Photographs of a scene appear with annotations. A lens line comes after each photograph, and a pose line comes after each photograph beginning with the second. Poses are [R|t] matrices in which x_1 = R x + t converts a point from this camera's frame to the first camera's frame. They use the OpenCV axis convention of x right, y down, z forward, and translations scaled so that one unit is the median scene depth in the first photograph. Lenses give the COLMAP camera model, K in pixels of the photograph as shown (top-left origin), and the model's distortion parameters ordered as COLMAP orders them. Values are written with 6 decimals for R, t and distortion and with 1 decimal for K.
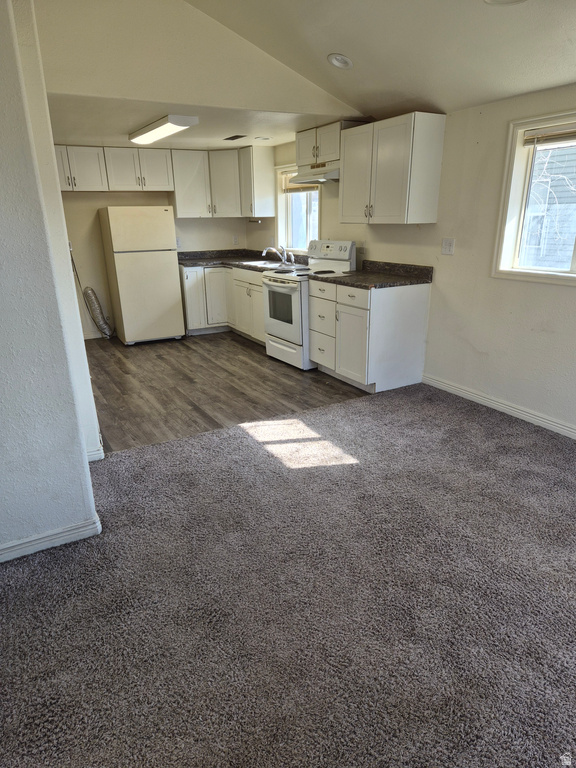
lens RADIAL K [[514.4, 0, 287.8], [0, 514.4, 386.2], [0, 0, 1]] dist [0.052427, -0.021776]
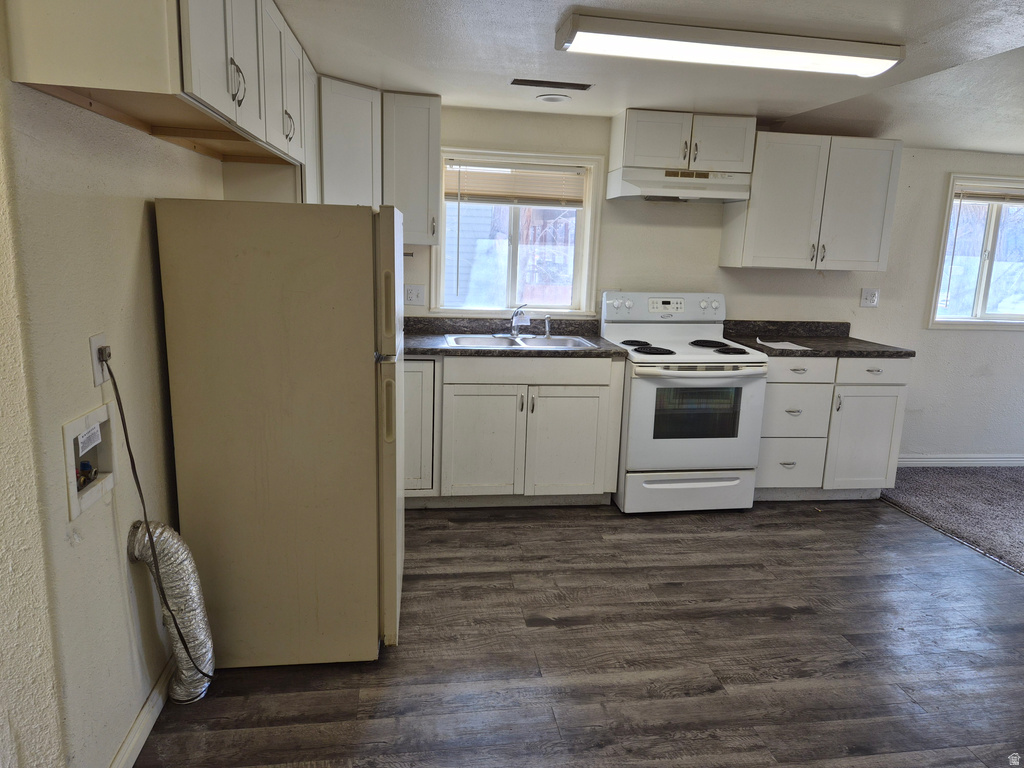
lens RADIAL K [[685.9, 0, 516.1], [0, 685.9, 368.0], [0, 0, 1]] dist [0.052427, -0.021776]
pose [[0.349719, -0.139773, 0.926369, -0.772984], [0.252114, 0.966372, 0.050632, -0.294576], [-0.902294, 0.215844, 0.373197, 0.918061]]
